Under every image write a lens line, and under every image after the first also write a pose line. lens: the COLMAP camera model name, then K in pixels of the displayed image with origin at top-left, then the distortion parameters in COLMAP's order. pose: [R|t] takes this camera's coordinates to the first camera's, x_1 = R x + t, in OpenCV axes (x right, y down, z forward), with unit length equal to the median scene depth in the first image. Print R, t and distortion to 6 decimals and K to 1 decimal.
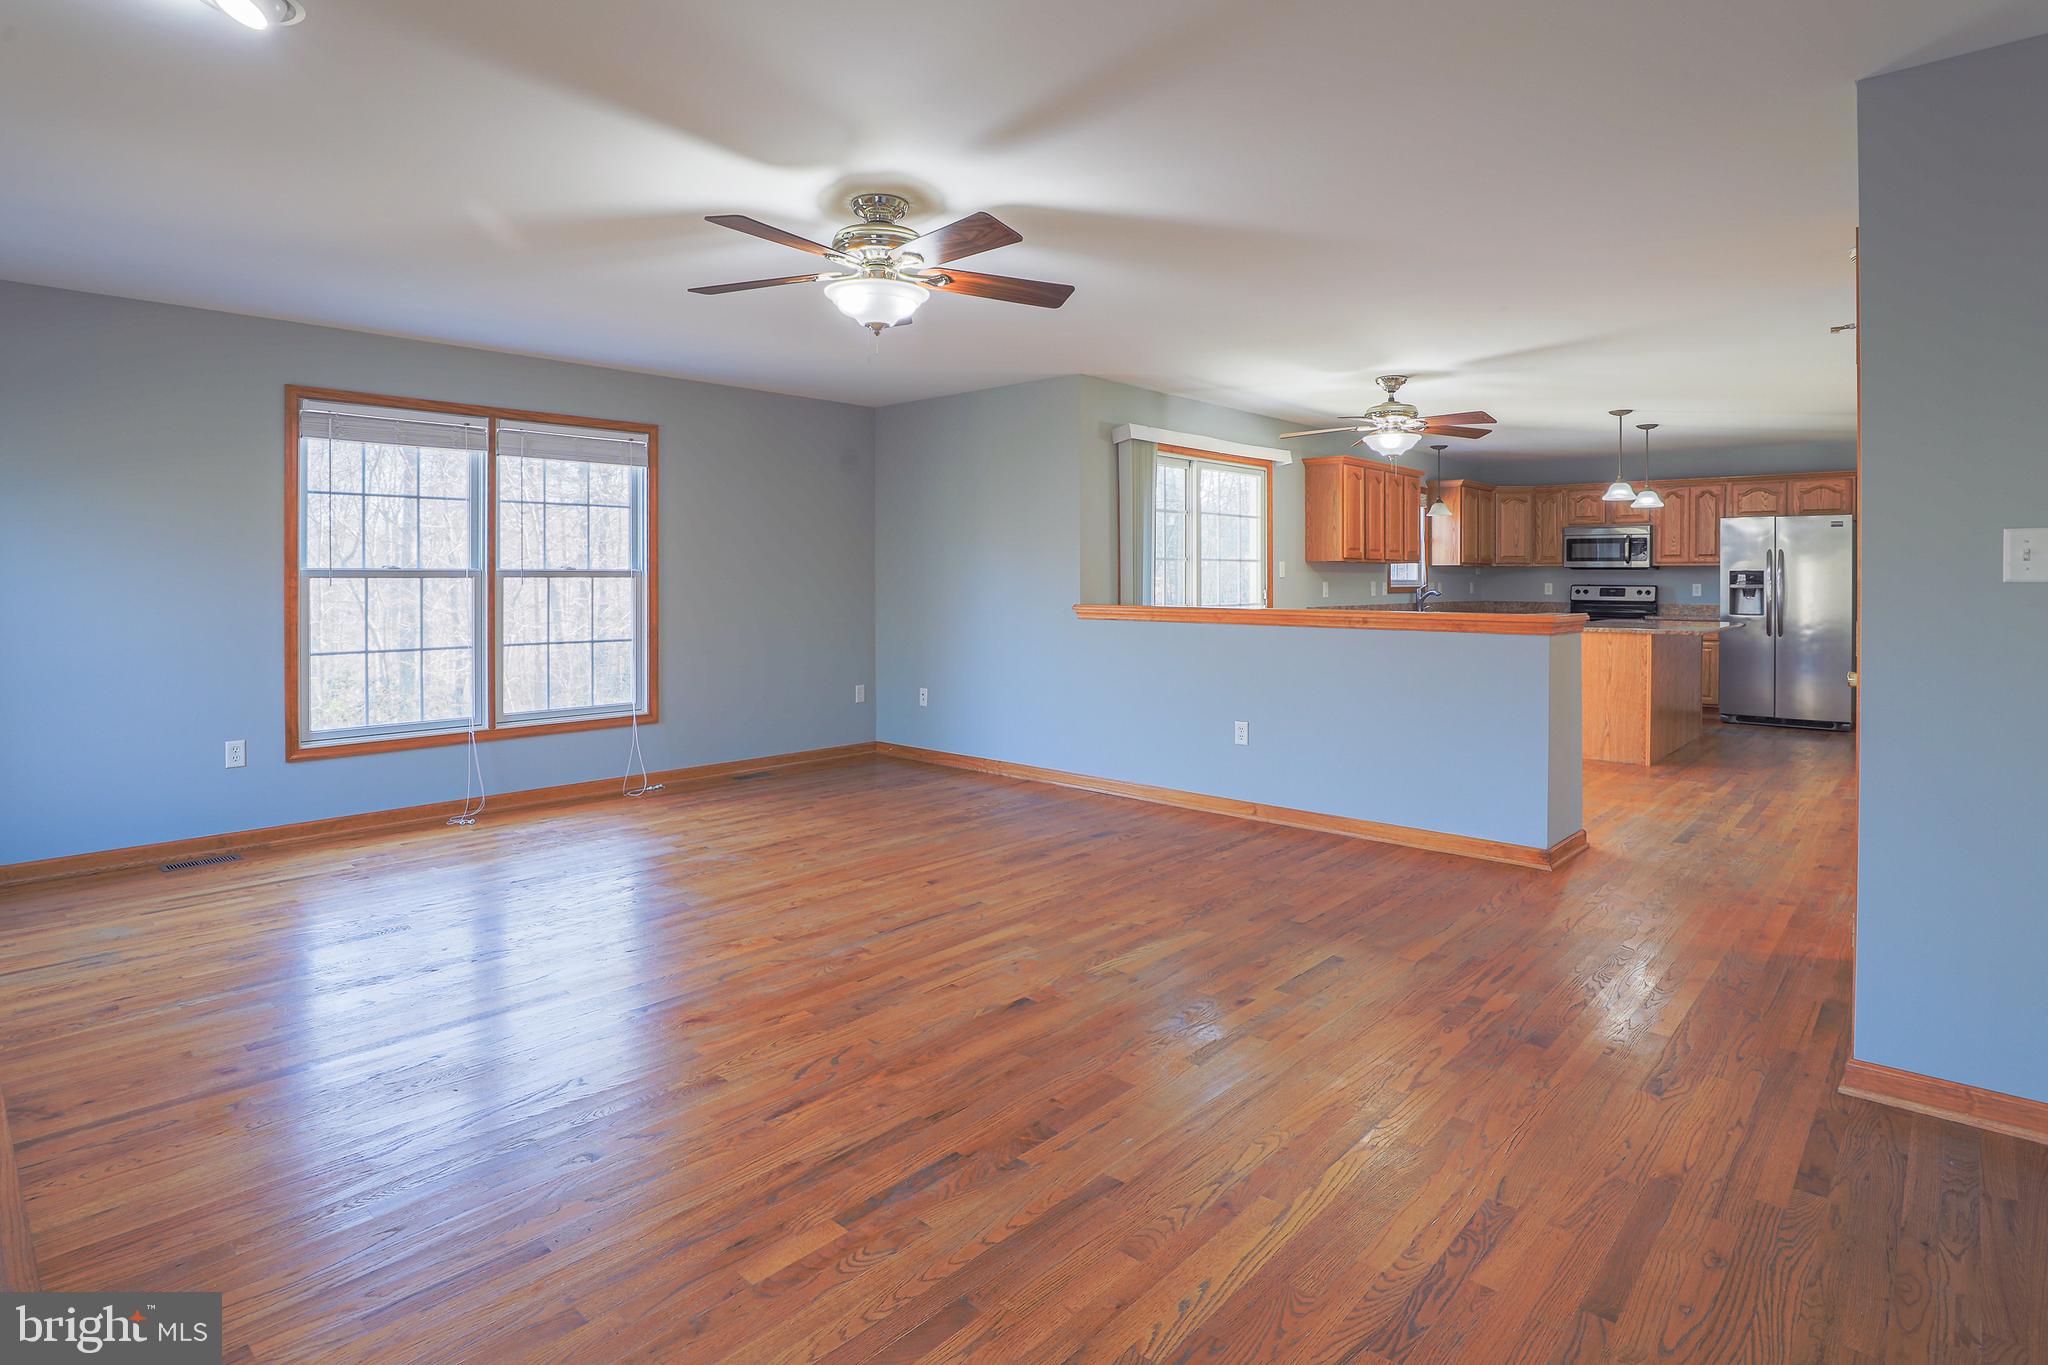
lens RADIAL K [[1058.1, 0, 1019.8], [0, 1058.1, 603.6], [0, 0, 1]] dist [-0.011393, 0.000282]
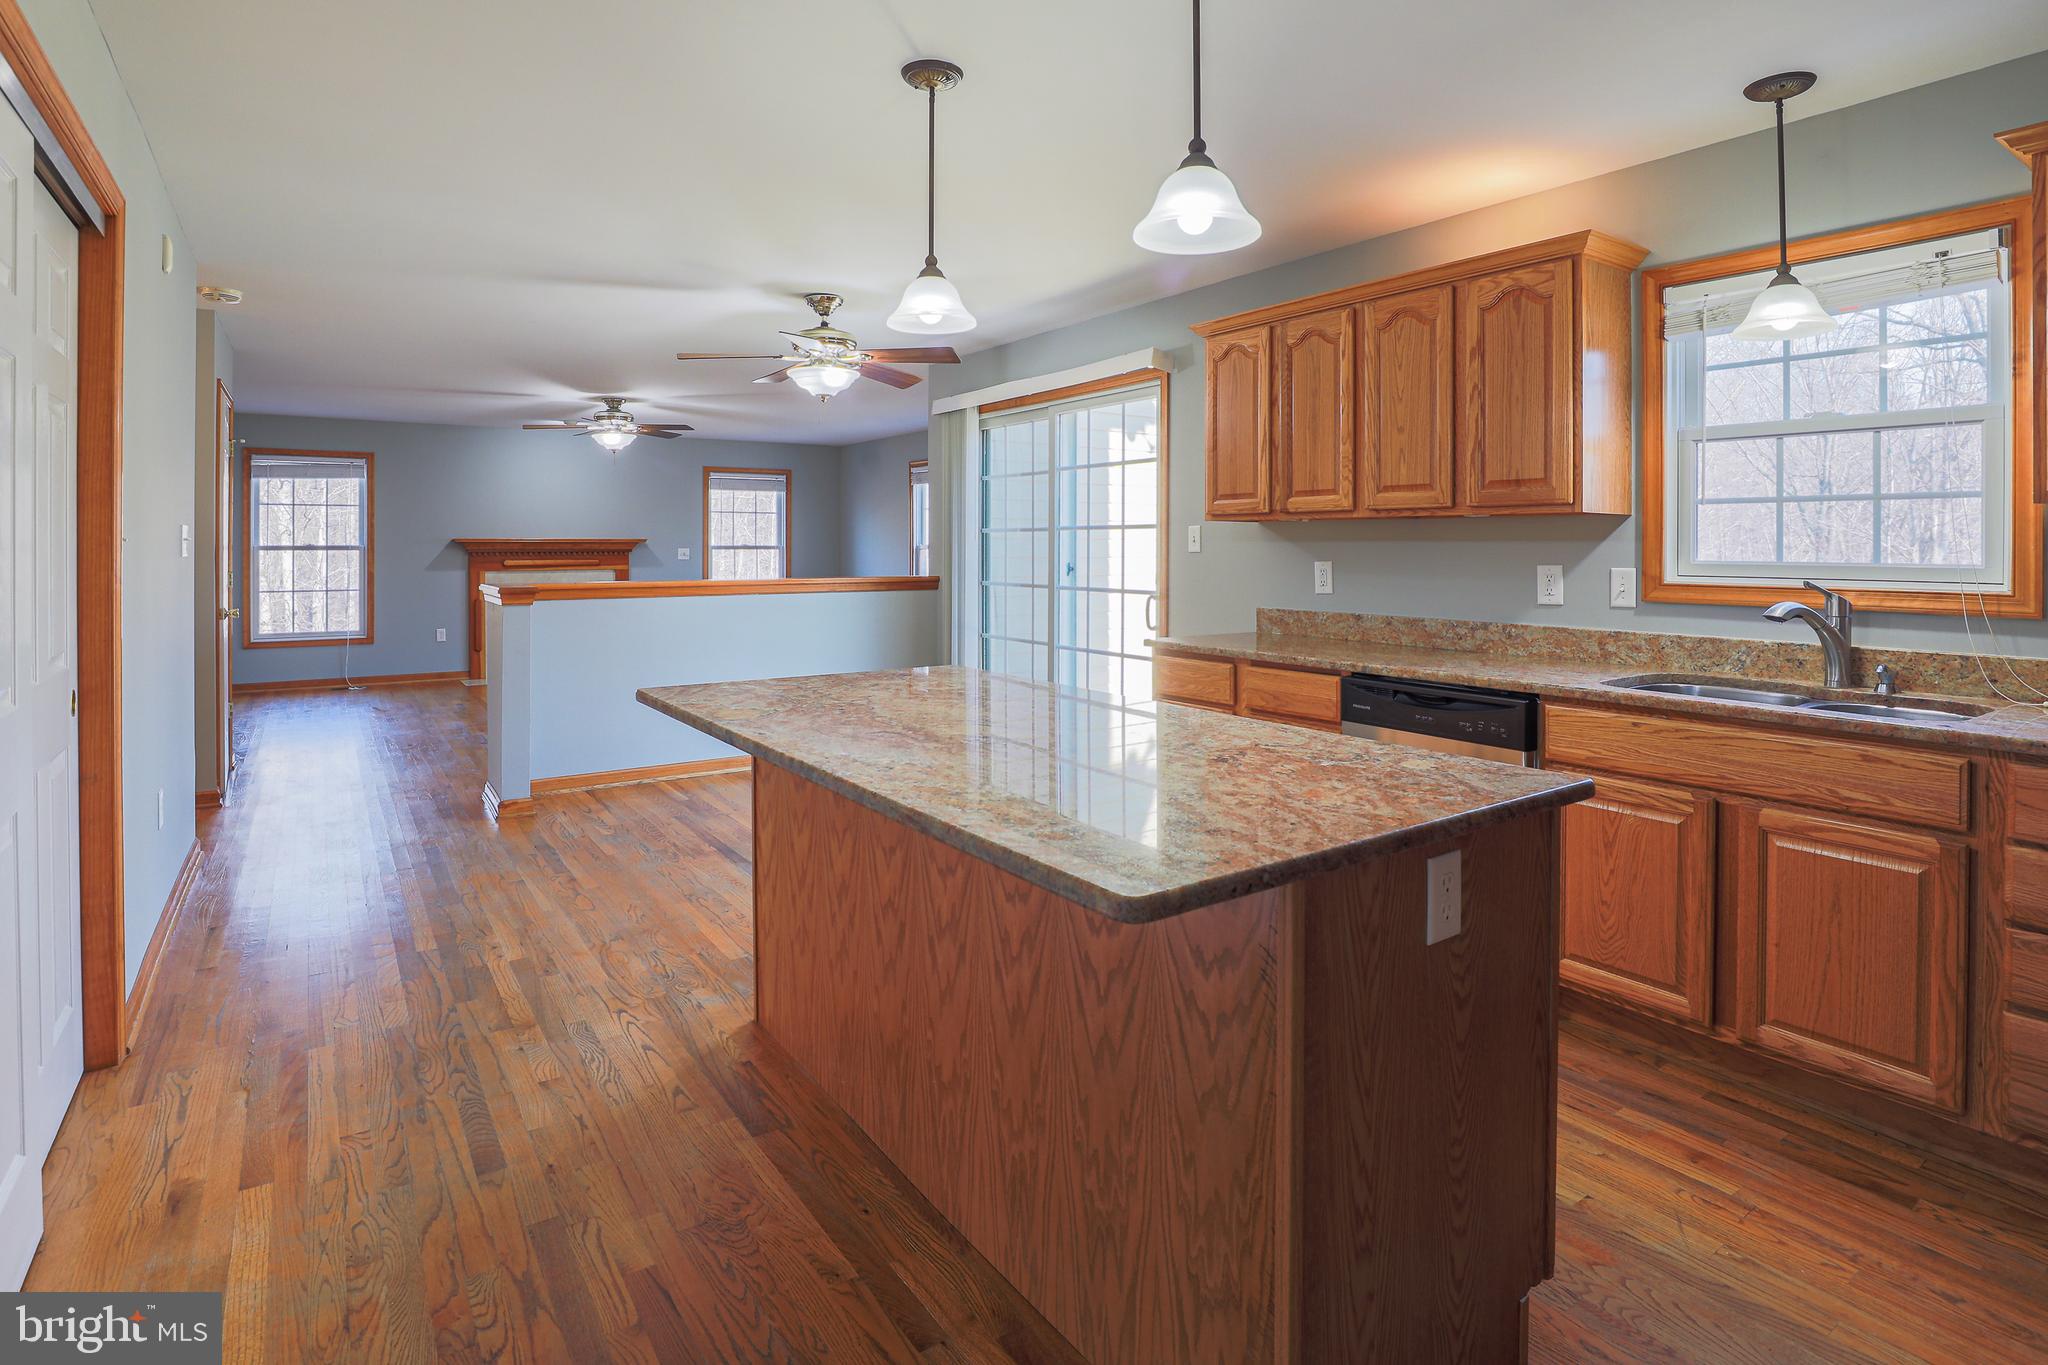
lens RADIAL K [[1023.2, 0, 1021.3], [0, 1023.2, 548.3], [0, 0, 1]] dist [-0.033728, 0.002255]
pose [[-0.221332, -0.001237, -0.975198, 0.749842], [-0.029382, 0.999554, 0.005401, -0.024264], [0.974756, 0.029848, -0.221270, 0.929230]]
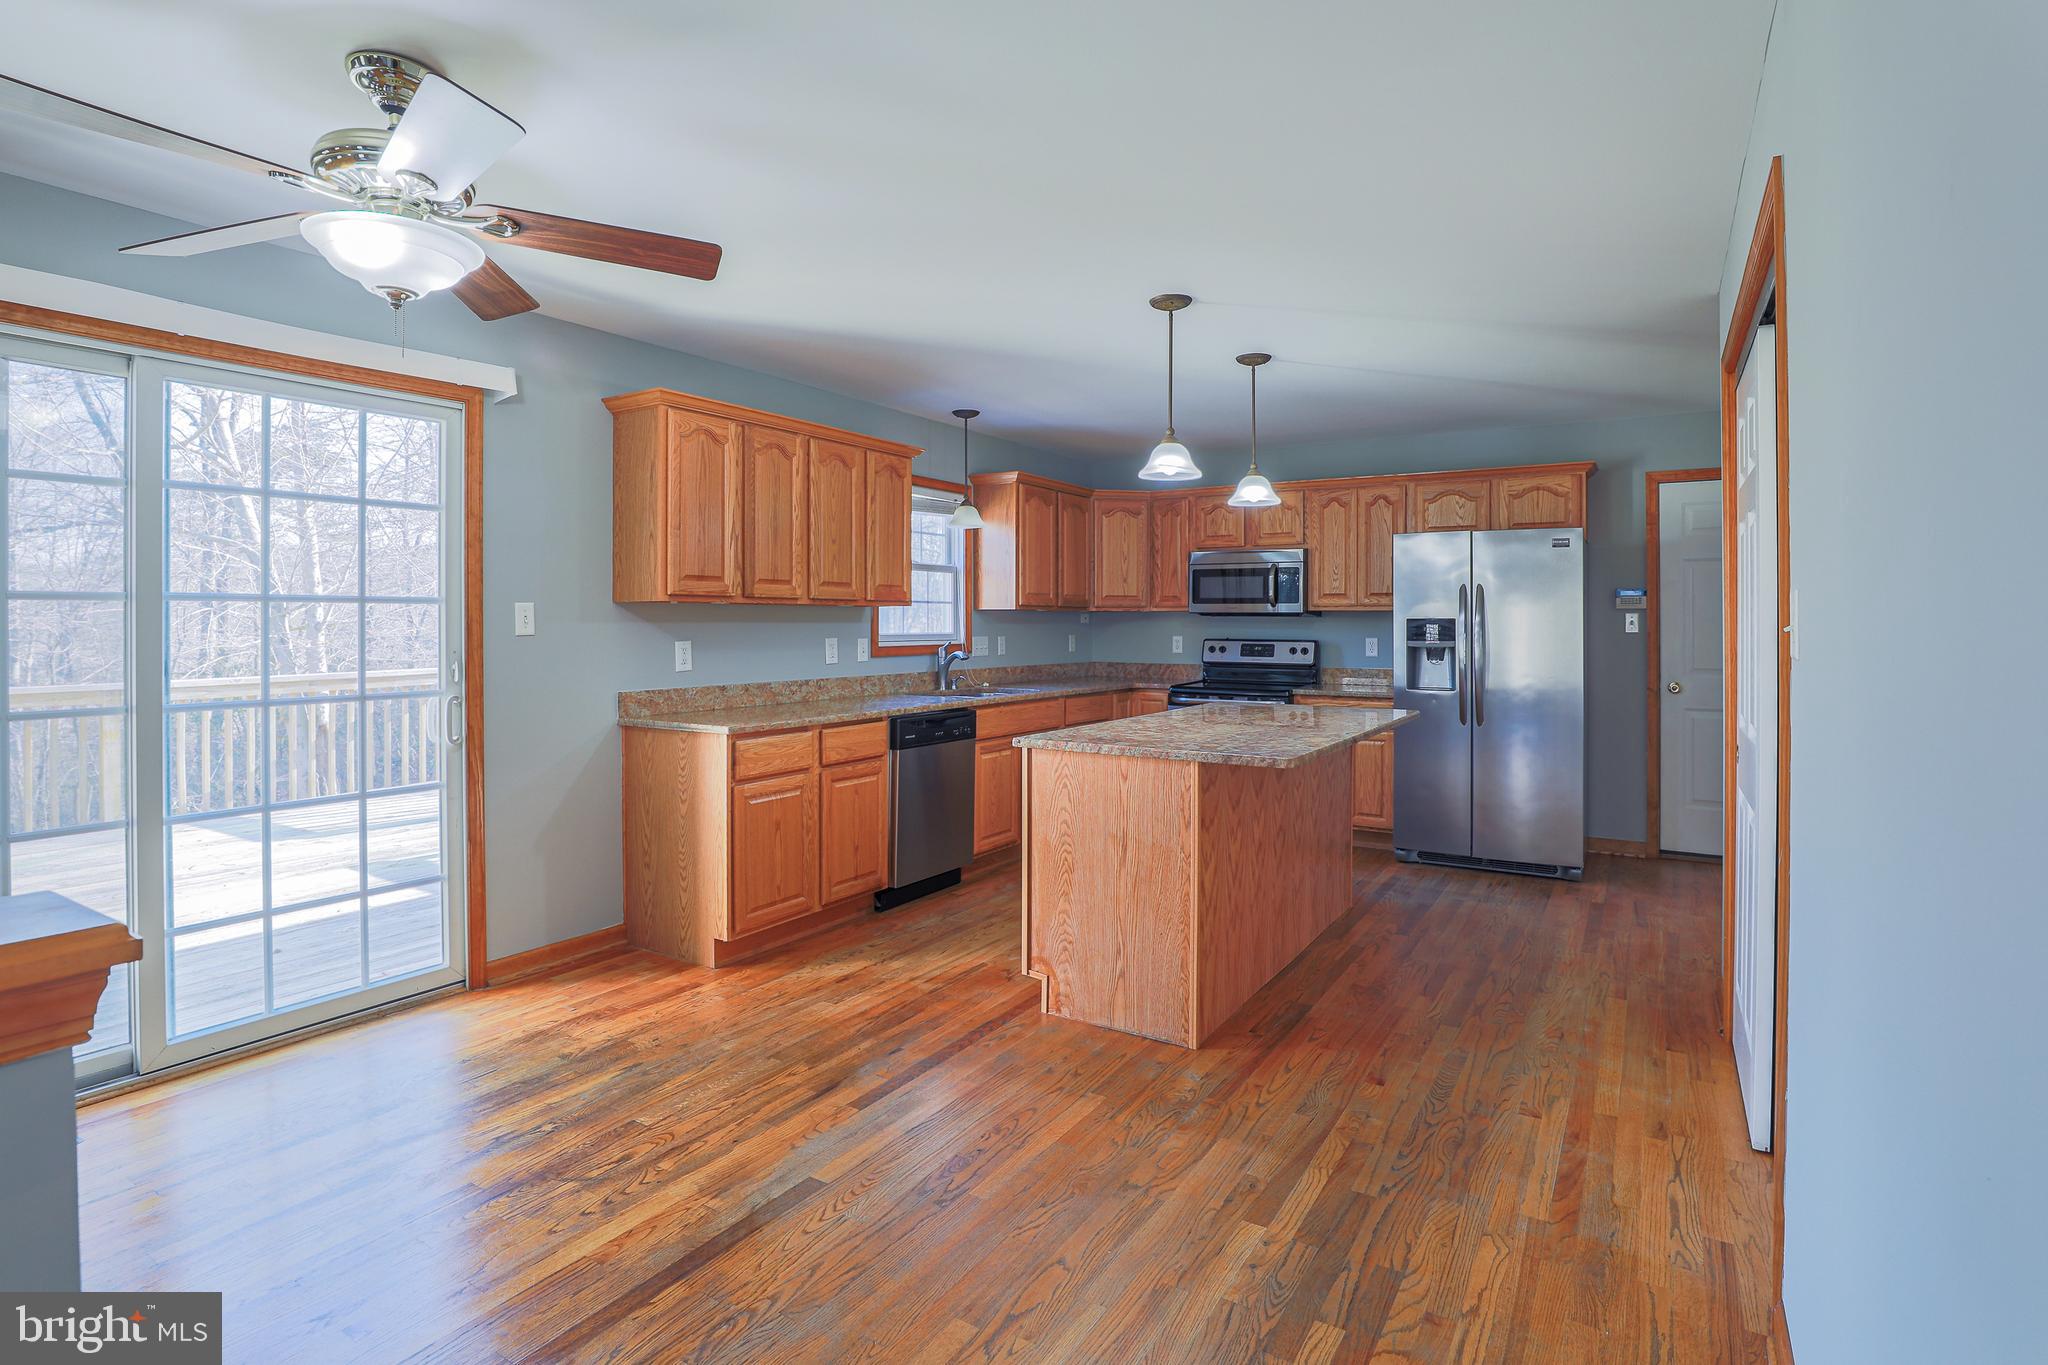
lens RADIAL K [[988.7, 0, 1028.4], [0, 988.7, 648.1], [0, 0, 1]] dist [-0.032507, 0.000787]
pose [[0.986133, -0.006159, 0.165845, 0.361936], [0.005749, 0.999979, 0.002956, -0.017089], [-0.165860, -0.001961, 0.986147, 0.469842]]
